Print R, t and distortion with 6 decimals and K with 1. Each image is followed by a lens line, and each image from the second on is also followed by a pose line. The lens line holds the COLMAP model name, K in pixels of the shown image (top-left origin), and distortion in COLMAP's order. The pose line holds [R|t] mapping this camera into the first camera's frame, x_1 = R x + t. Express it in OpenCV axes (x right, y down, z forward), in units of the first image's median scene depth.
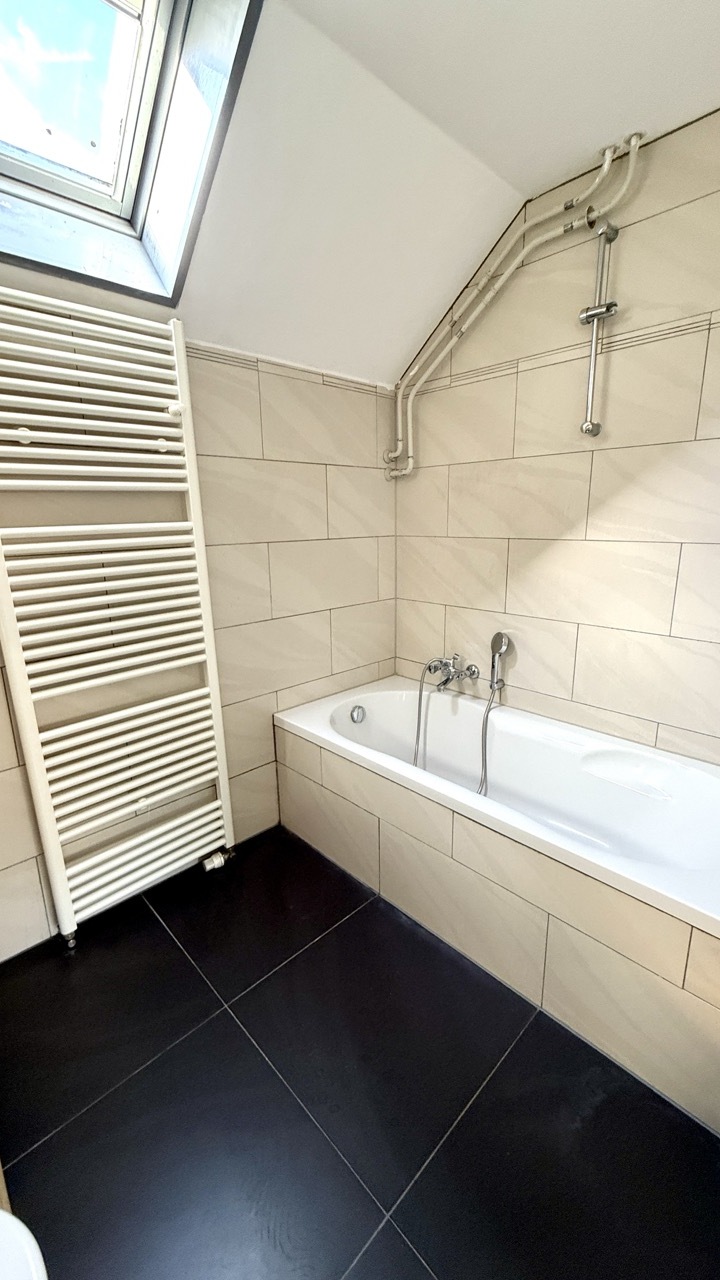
lens RADIAL K [[508.8, 0, 356.6], [0, 508.8, 635.7], [0, 0, 1]] dist [0.001852, -0.000392]
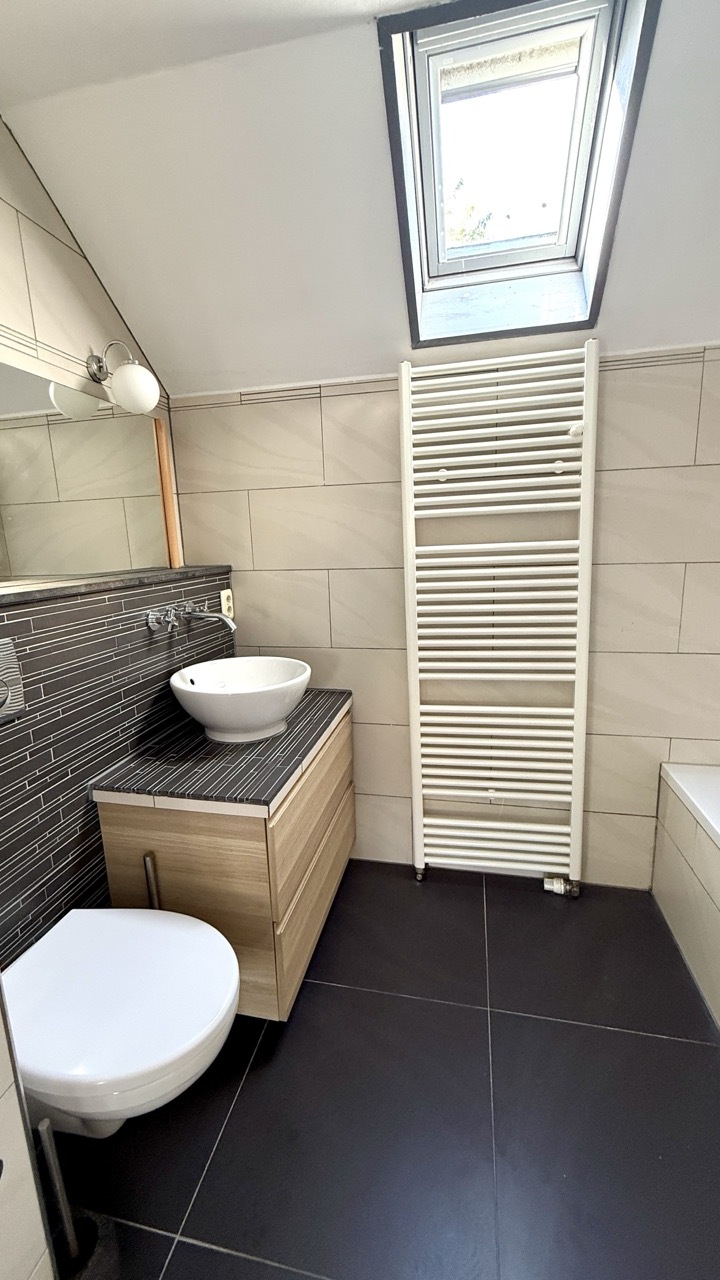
lens RADIAL K [[508.8, 0, 362.7], [0, 508.8, 639.0], [0, 0, 1]] dist [0.001852, -0.000392]
pose [[0.562360, 0.154586, -0.812314, 0.237795], [-0.167093, 0.983348, 0.071457, -0.030270], [0.809834, 0.095547, 0.578826, 0.089547]]
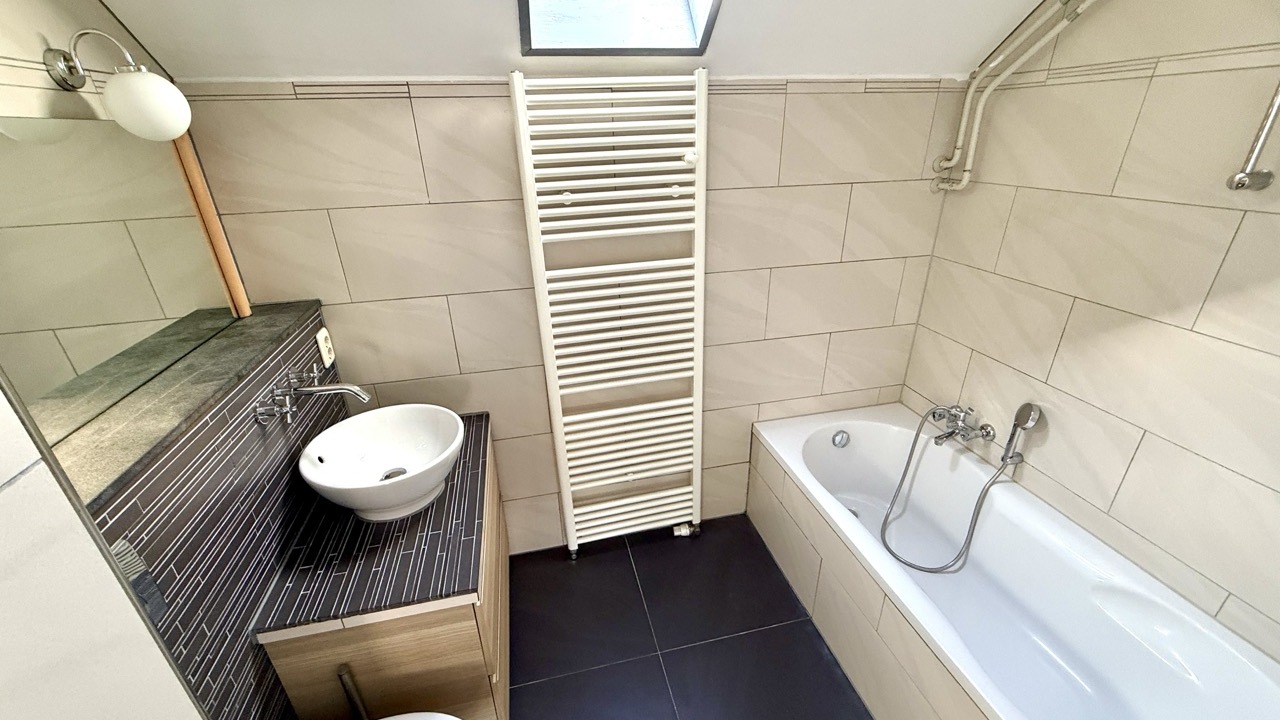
lens RADIAL K [[508.8, 0, 635.4], [0, 508.8, 359.0], [0, 0, 1]] dist [0.001852, -0.000392]
pose [[0.859518, 0.207561, -0.467062, 0.107970], [-0.108093, 0.966978, 0.230804, -0.219583], [0.499544, -0.147894, 0.853571, -0.028839]]
